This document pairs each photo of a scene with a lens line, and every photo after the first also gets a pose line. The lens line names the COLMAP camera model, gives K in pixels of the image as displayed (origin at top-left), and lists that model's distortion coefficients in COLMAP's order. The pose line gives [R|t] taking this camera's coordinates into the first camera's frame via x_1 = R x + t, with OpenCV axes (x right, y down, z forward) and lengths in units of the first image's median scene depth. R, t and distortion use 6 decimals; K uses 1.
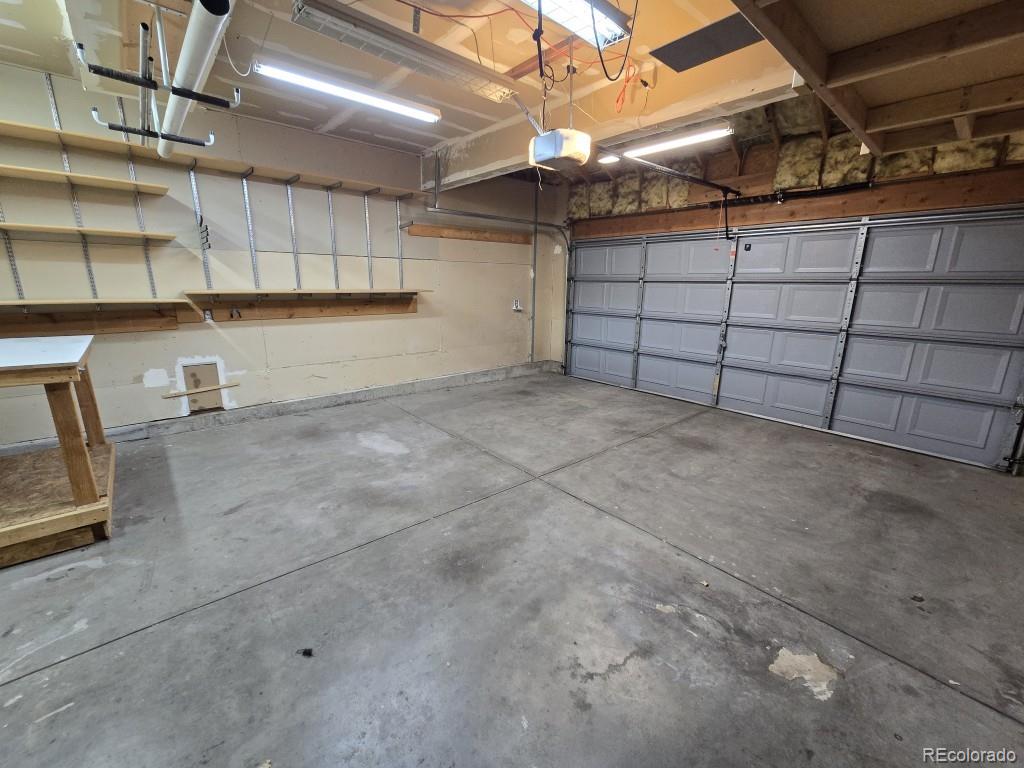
lens RADIAL K [[421.9, 0, 507.8], [0, 421.9, 384.6], [0, 0, 1]] dist [0.000306, -0.000037]
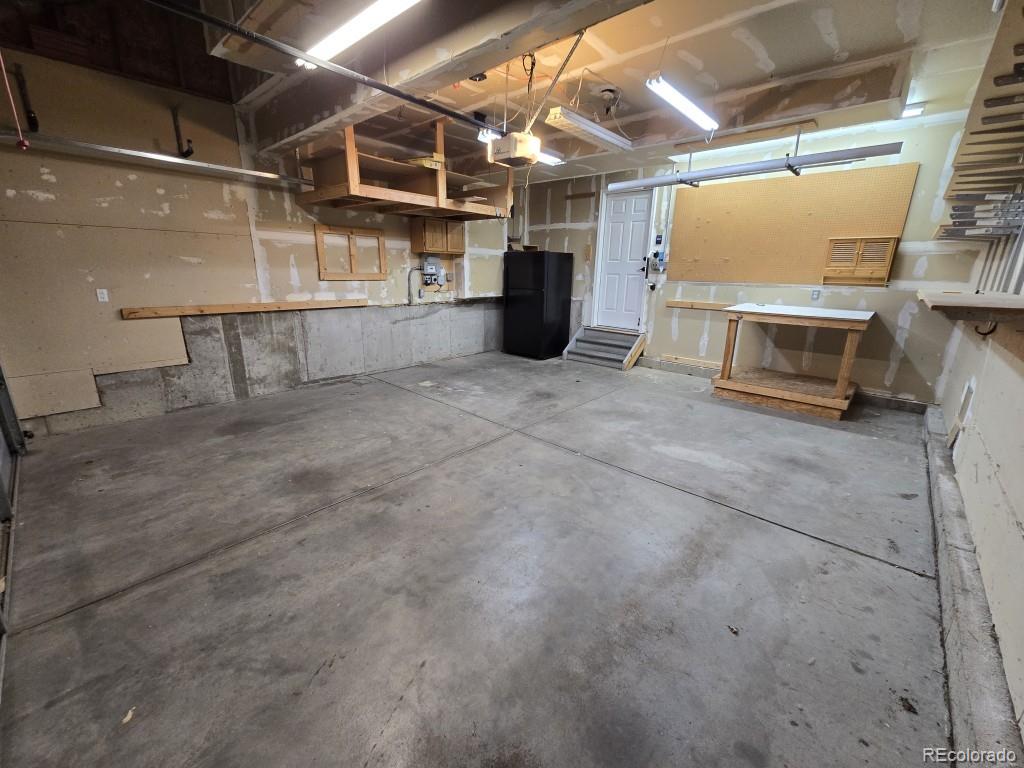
lens RADIAL K [[421.9, 0, 507.8], [0, 421.9, 384.6], [0, 0, 1]] dist [0.000306, -0.000037]
pose [[-0.993595, -0.001247, -0.112989, 0.209262], [-0.056257, 0.872655, 0.485085, -0.433249], [0.097995, 0.488335, -0.867137, 1.806686]]
